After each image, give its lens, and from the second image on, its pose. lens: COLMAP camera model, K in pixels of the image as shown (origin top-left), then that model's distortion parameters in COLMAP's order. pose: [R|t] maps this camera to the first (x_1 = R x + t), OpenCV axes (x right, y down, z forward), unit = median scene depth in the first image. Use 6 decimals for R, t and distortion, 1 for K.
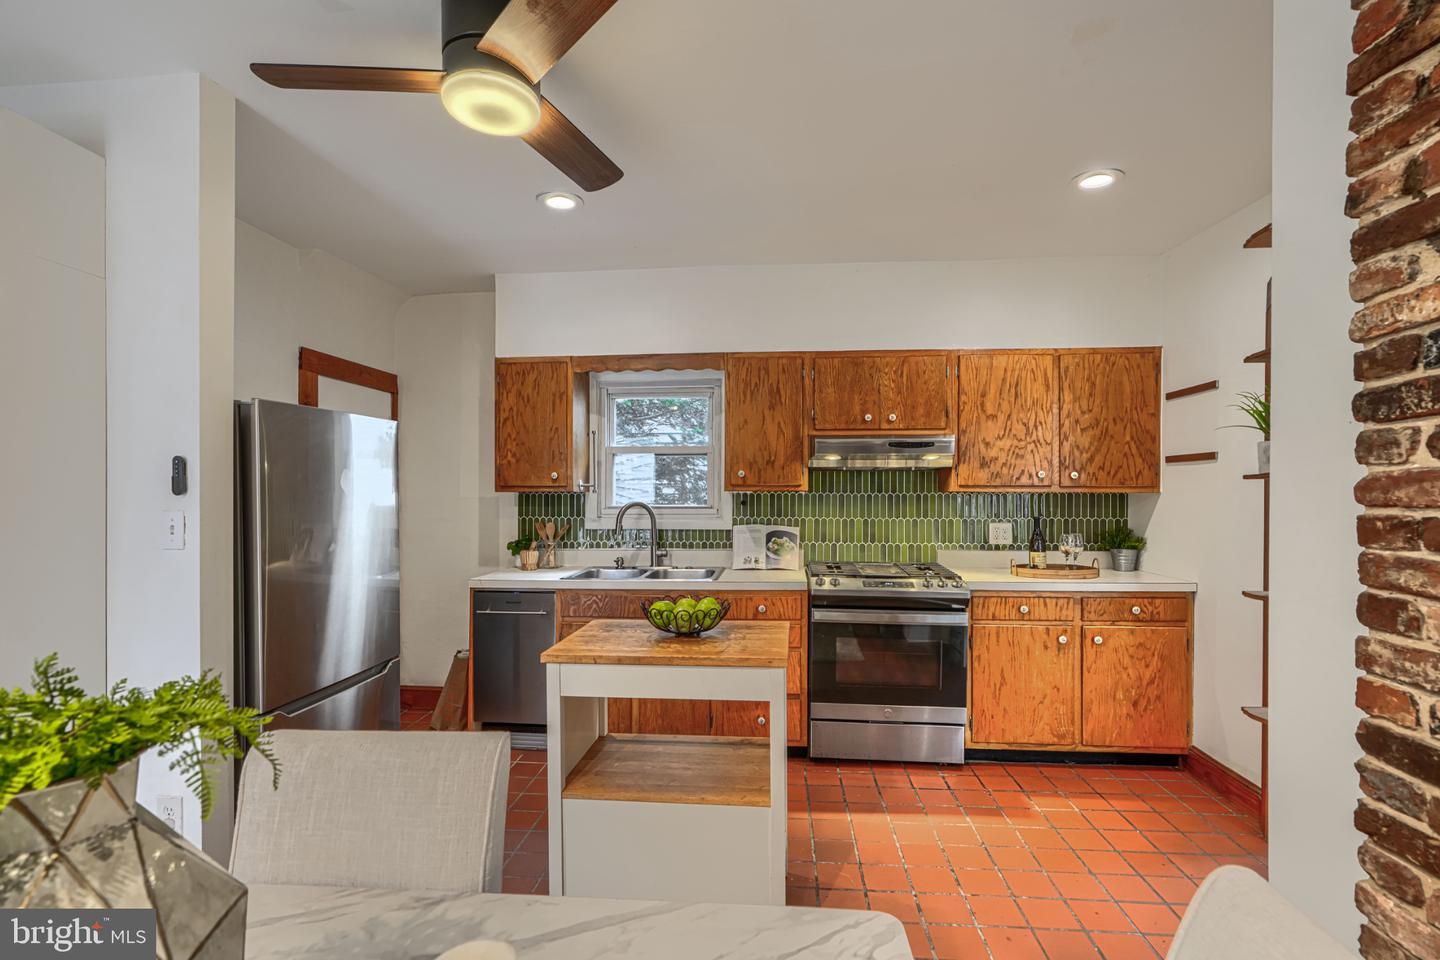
lens RADIAL K [[665.7, 0, 723.9], [0, 665.7, 496.8], [0, 0, 1]] dist [0.002191, -0.000906]
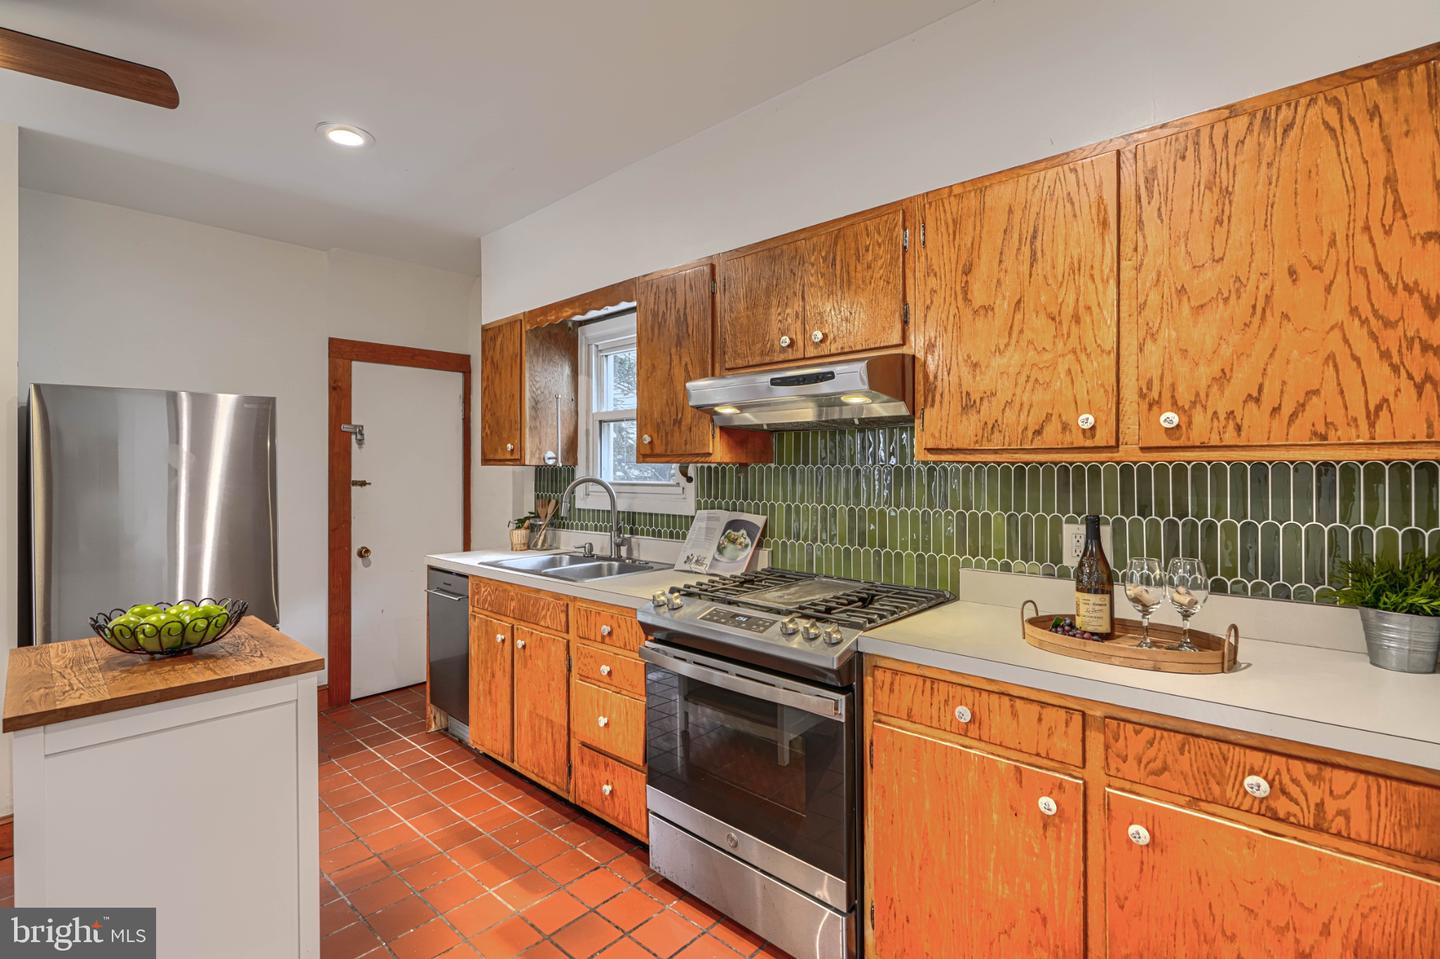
lens RADIAL K [[668.8, 0, 722.8], [0, 668.8, 467.4], [0, 0, 1]] dist [0.000430, -0.000083]
pose [[0.790400, -0.002918, -0.612584, 0.555030], [-0.002276, 0.999968, -0.007701, 0.001544], [0.612586, 0.007481, 0.790368, 0.486879]]
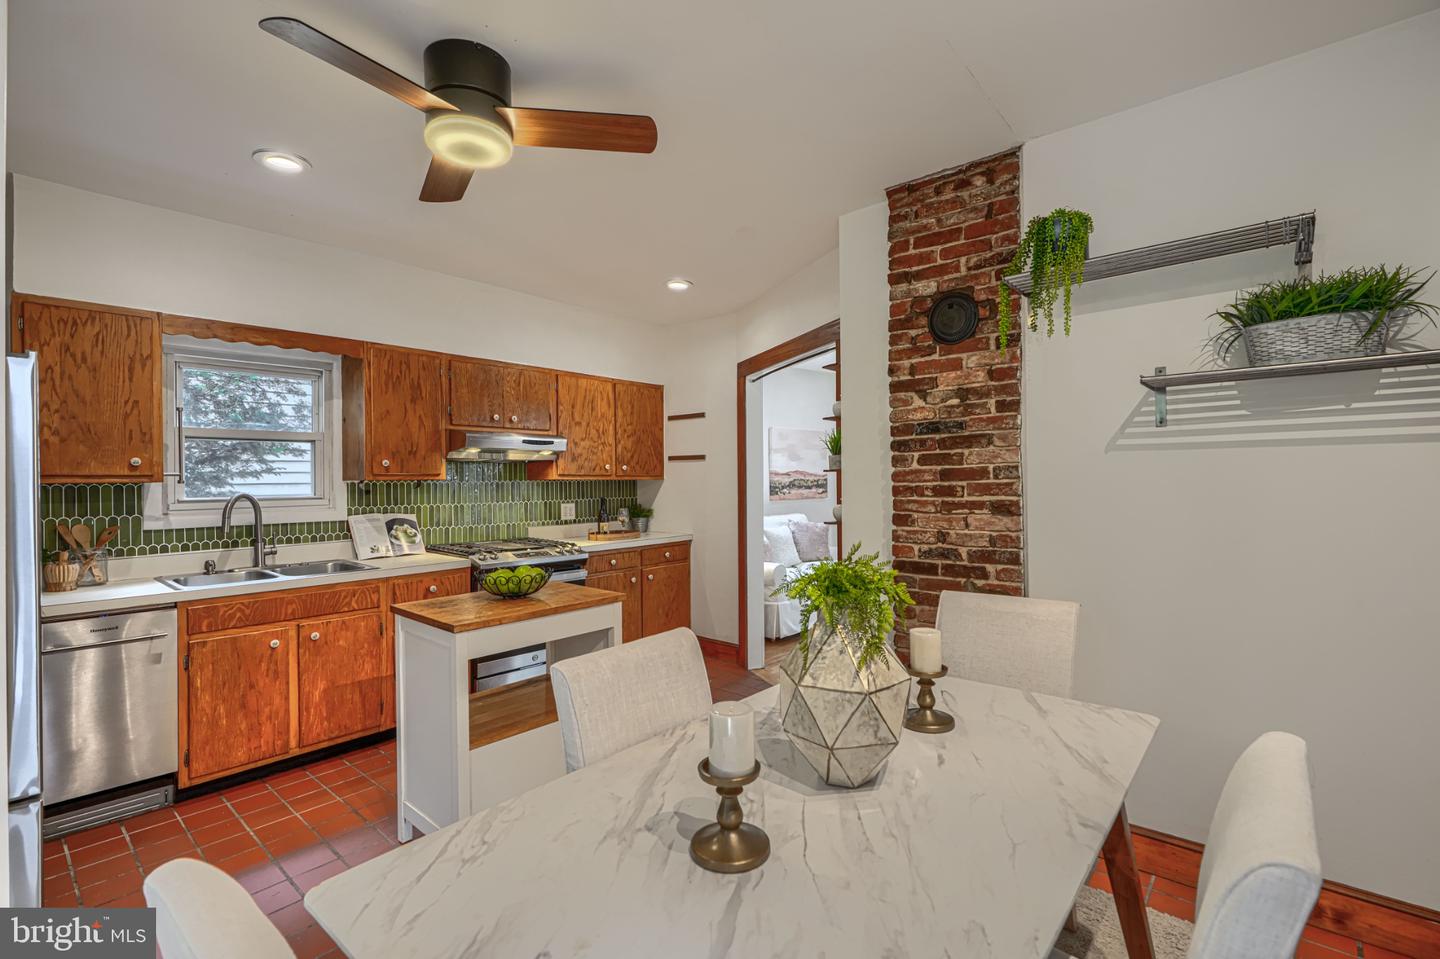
lens RADIAL K [[654.3, 0, 720.0], [0, 654.3, 479.5], [0, 0, 1]] dist [-0.001821, -0.000081]
pose [[0.587401, -0.004938, 0.809281, -0.496571], [0.013597, 0.999900, -0.003768, 0.001100], [-0.809181, 0.013217, 0.587410, -0.001919]]
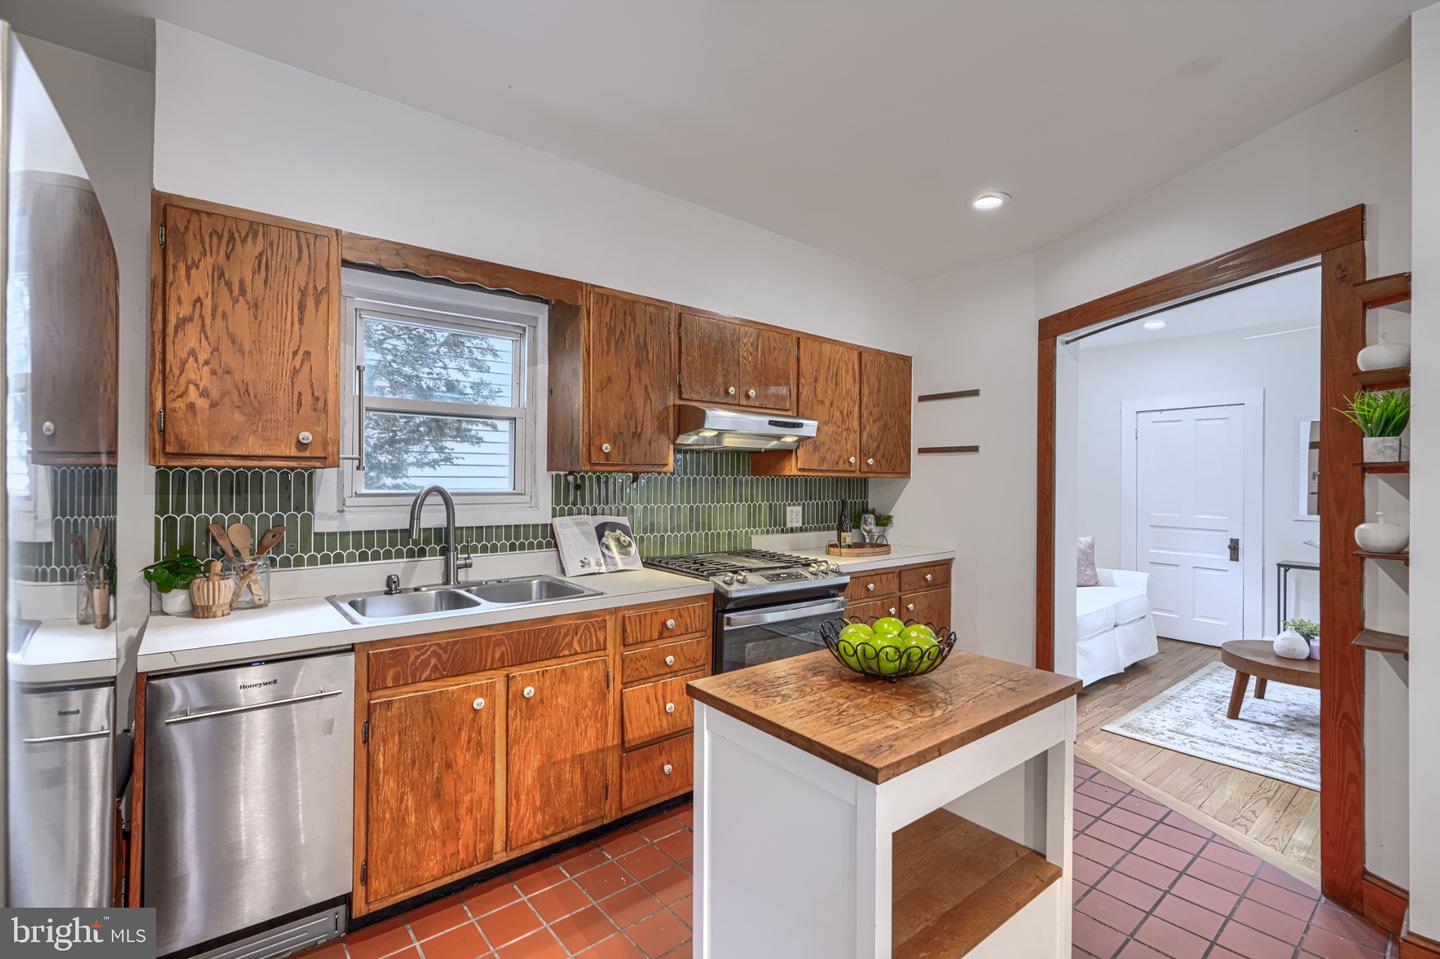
lens RADIAL K [[647.1, 0, 720.0], [0, 647.1, 479.5], [0, 0, 1]] dist [-0.001691, -0.000287]
pose [[0.715347, 0.007003, 0.698734, -0.402717], [-0.003400, 0.999973, -0.006541, 0.005347], [-0.698761, 0.002303, 0.715352, 0.398667]]
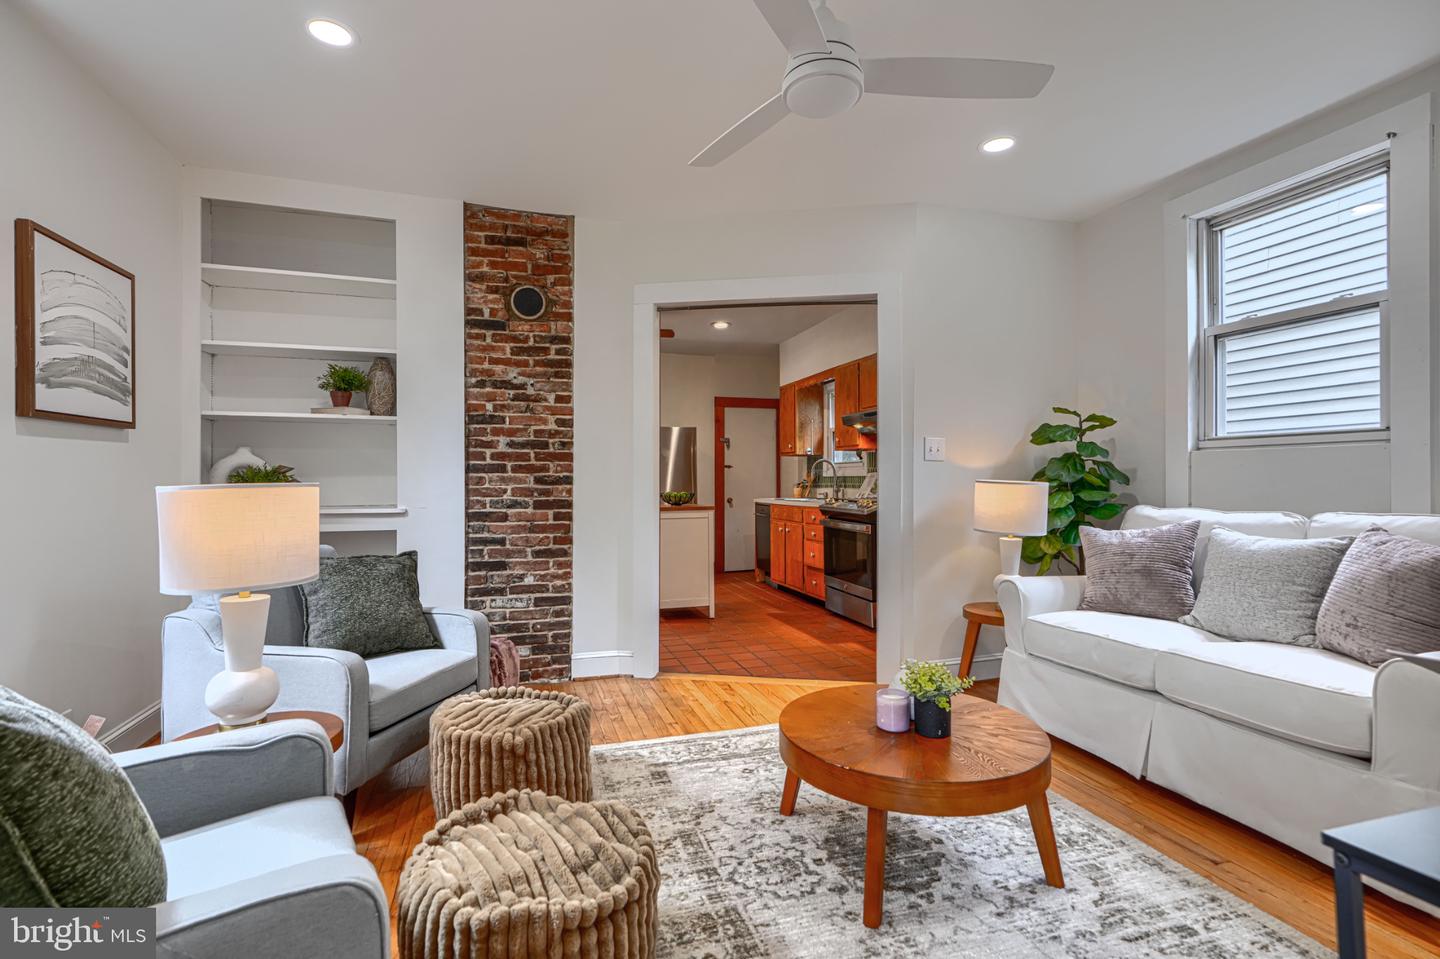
lens RADIAL K [[647.1, 0, 720.0], [0, 647.1, 479.5], [0, 0, 1]] dist [-0.001691, -0.000287]
pose [[0.379426, -0.001210, -0.925221, 1.431260], [-0.003691, 0.999989, -0.002821, 0.070687], [0.925215, 0.004485, 0.379417, 0.132587]]
